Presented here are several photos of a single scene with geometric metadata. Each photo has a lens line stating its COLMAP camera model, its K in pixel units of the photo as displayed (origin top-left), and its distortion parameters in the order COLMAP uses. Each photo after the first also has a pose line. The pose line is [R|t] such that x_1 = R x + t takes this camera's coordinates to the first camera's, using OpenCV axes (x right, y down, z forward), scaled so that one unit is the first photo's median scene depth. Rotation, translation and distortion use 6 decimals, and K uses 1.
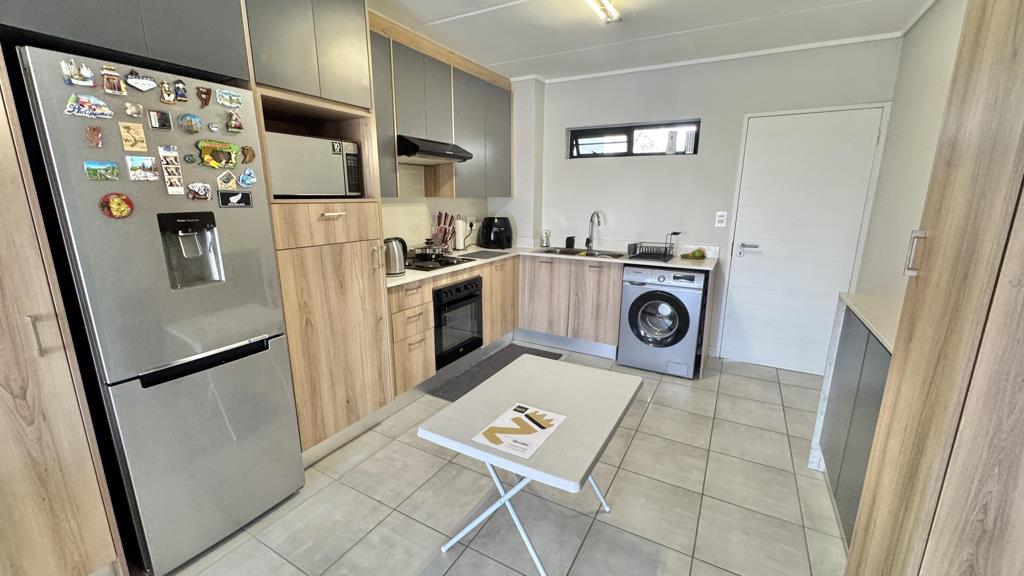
lens RADIAL K [[409.9, 0, 512.0], [0, 409.9, 288.0], [0, 0, 1]] dist [-0.003177, 0.000031]
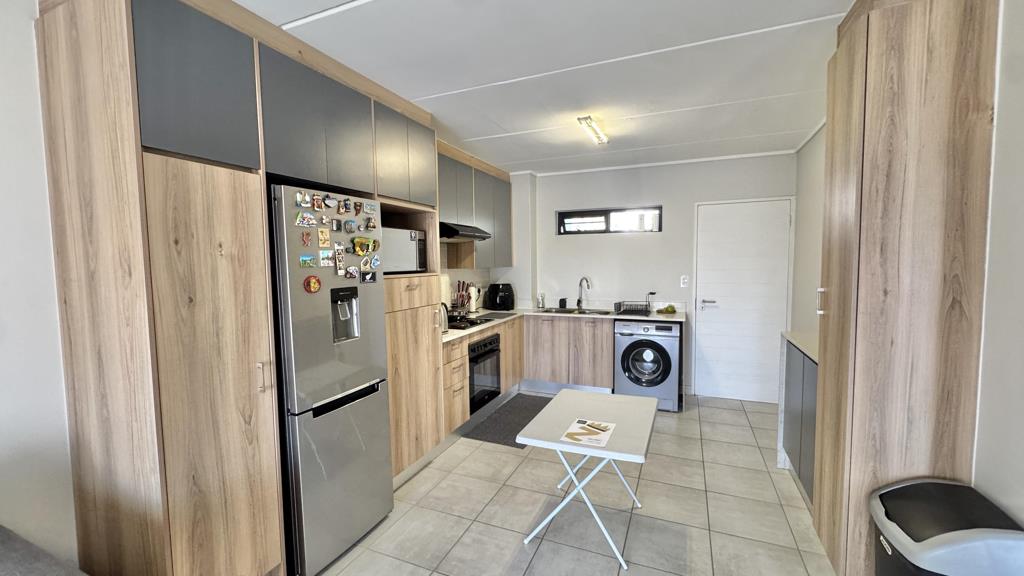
lens RADIAL K [[409.9, 0, 512.0], [0, 409.9, 288.0], [0, 0, 1]] dist [-0.003177, 0.000031]
pose [[0.993562, -0.024591, 0.110585, -0.233895], [0.041348, 0.987531, -0.151895, 0.032682], [-0.105471, 0.155489, 0.982191, -0.266957]]
